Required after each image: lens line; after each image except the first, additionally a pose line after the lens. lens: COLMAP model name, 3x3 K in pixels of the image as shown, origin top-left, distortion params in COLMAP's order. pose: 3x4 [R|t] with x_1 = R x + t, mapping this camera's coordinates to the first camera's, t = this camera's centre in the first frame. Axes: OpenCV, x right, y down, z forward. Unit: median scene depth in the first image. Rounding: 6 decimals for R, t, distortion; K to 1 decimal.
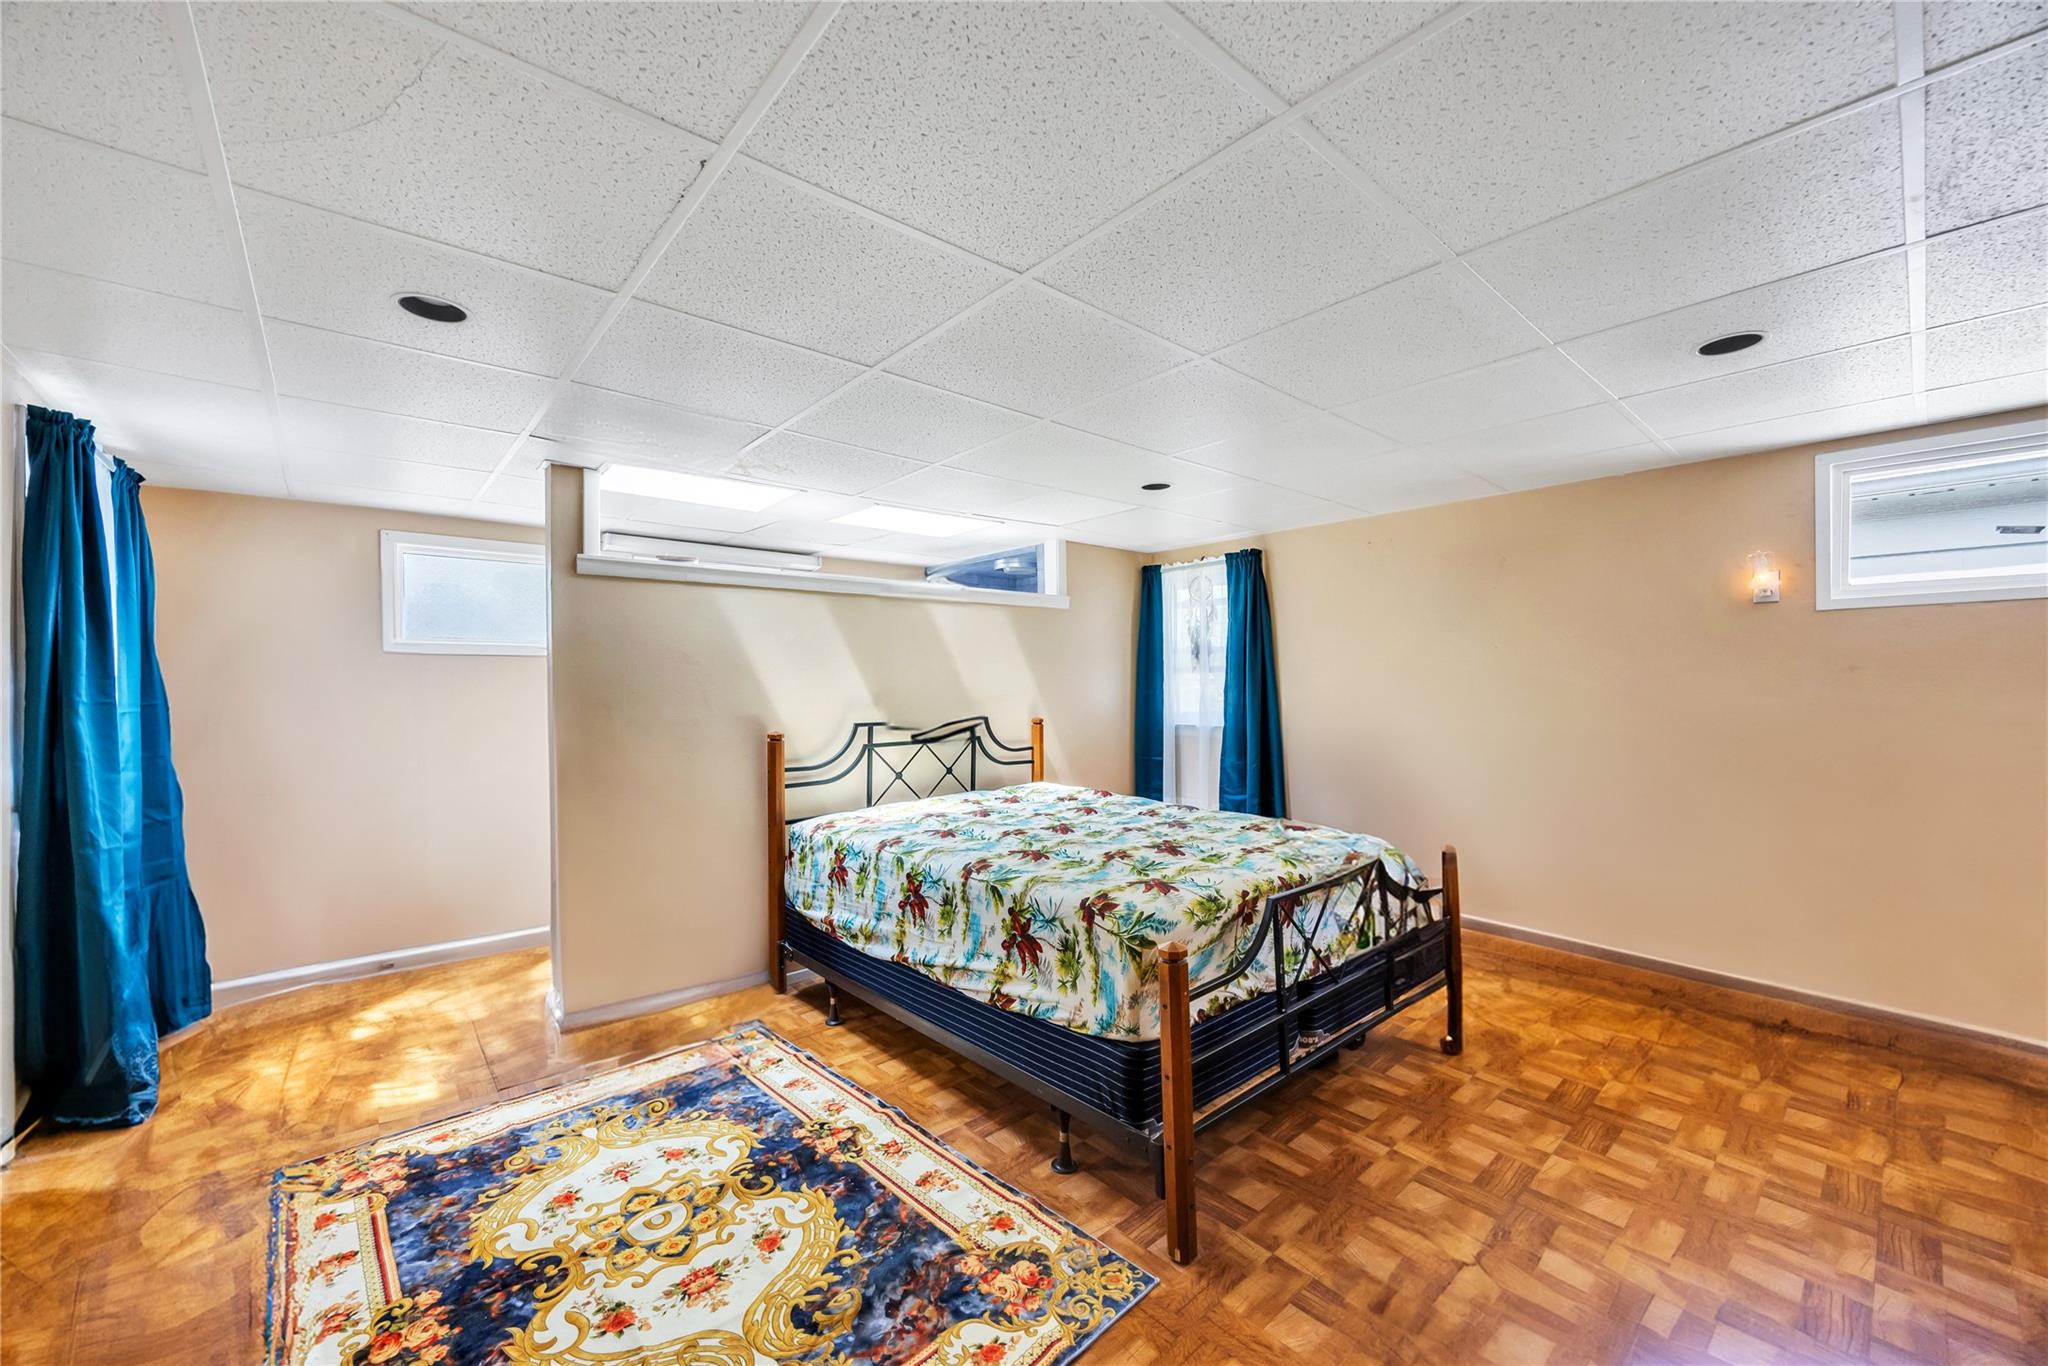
lens RADIAL K [[825.3, 0, 1026.7], [0, 825.3, 679.8], [0, 0, 1]] dist [0.011373, 0.000388]
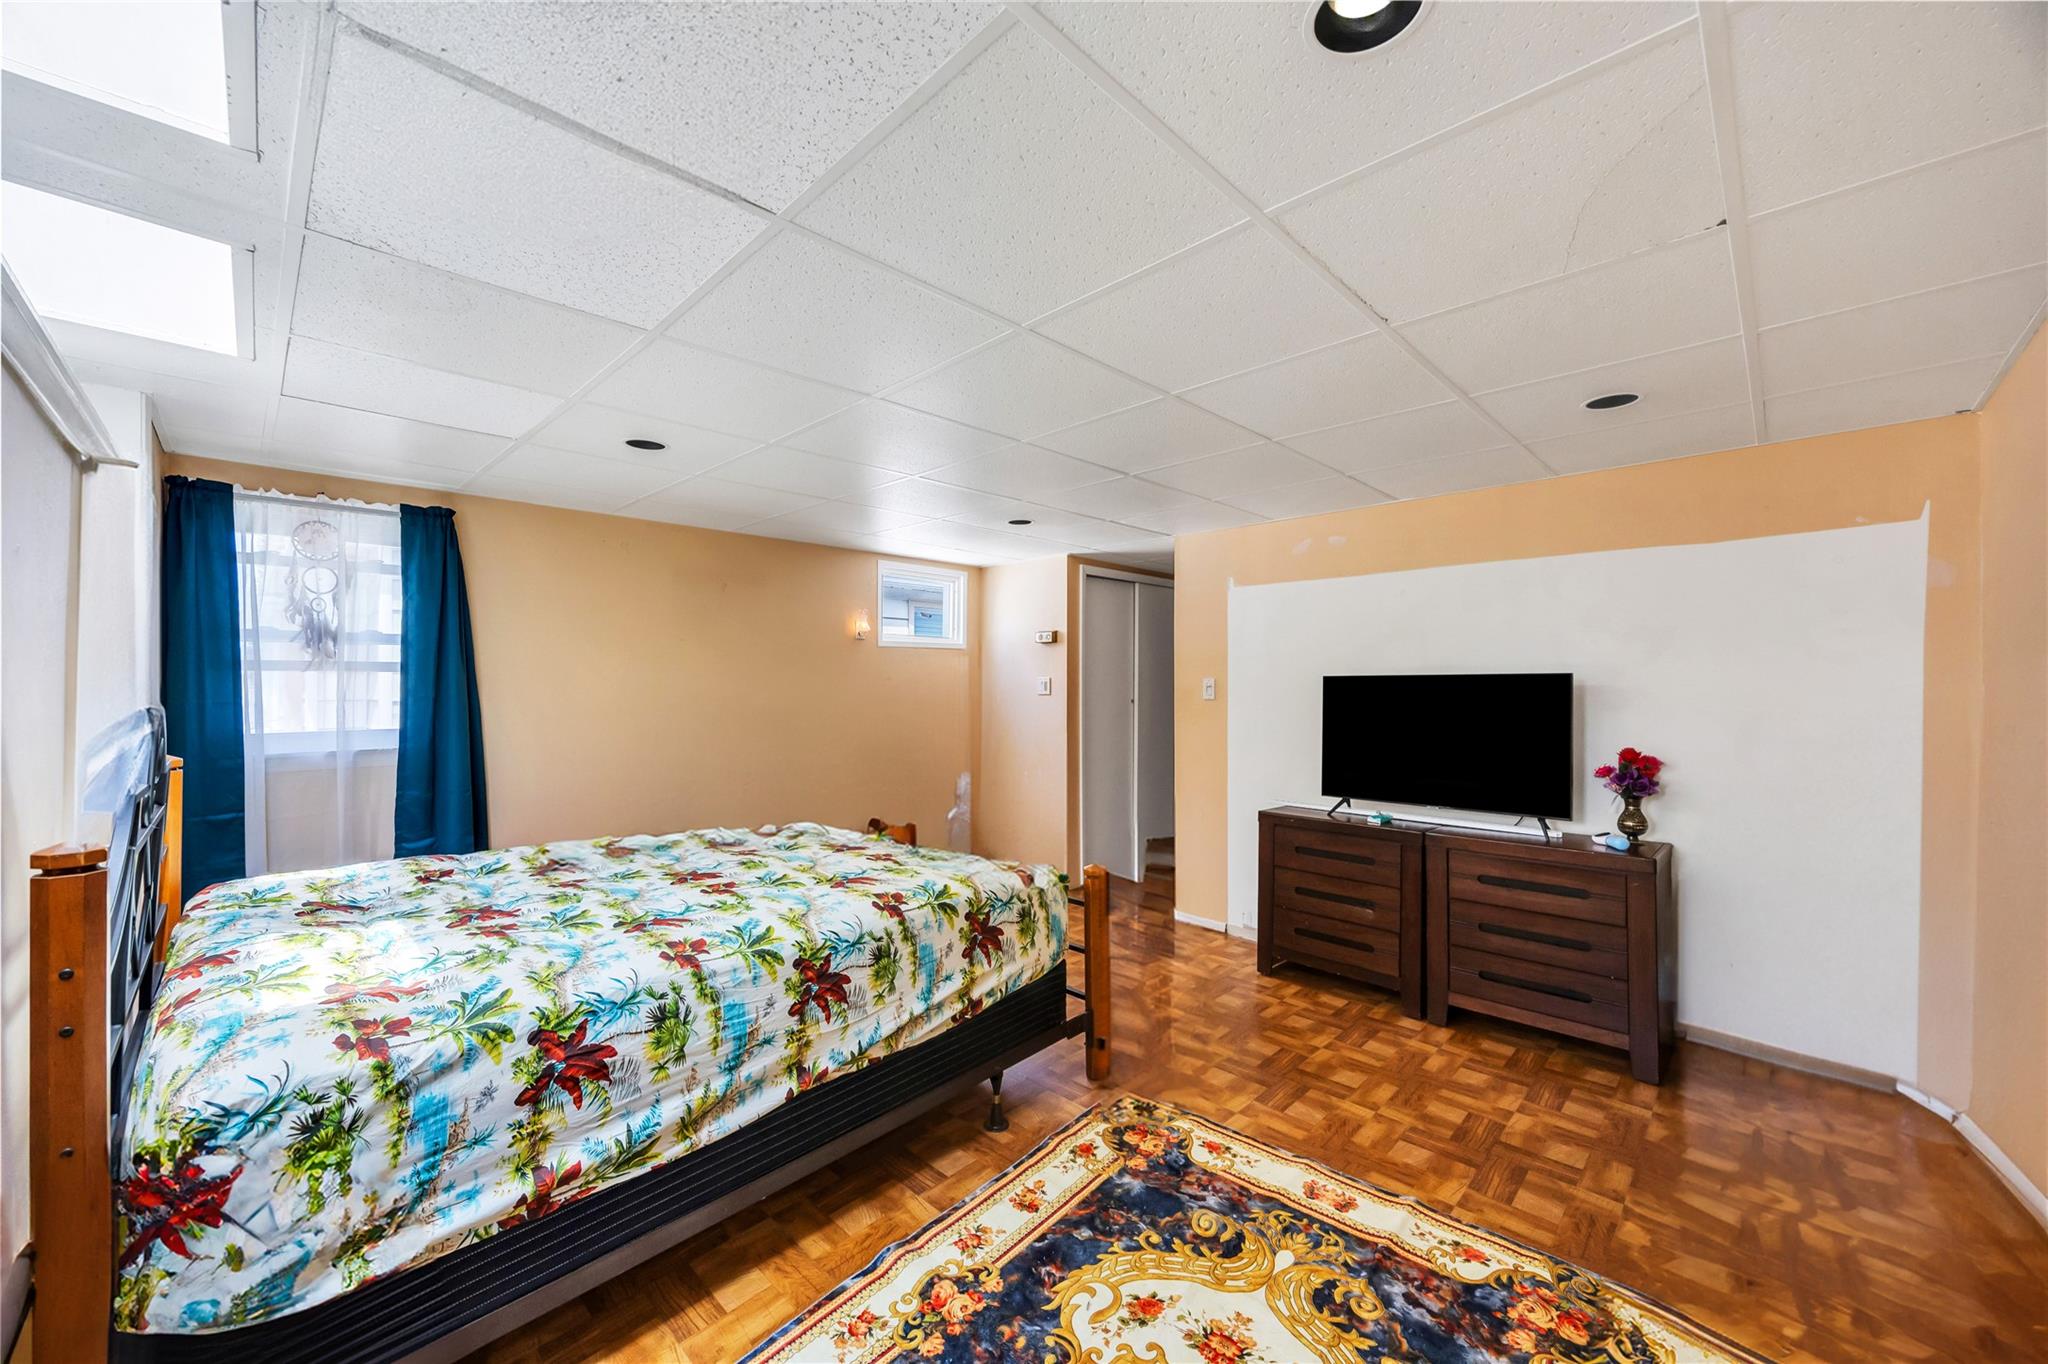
lens RADIAL K [[825.3, 0, 1027.0], [0, 825.3, 686.0], [0, 0, 1]] dist [0.011373, 0.000388]
pose [[-0.130418, 0.003200, 0.991454, -0.987426], [-0.000807, 0.999994, -0.003334, 0.009432], [-0.991459, -0.001235, -0.130414, 1.041720]]
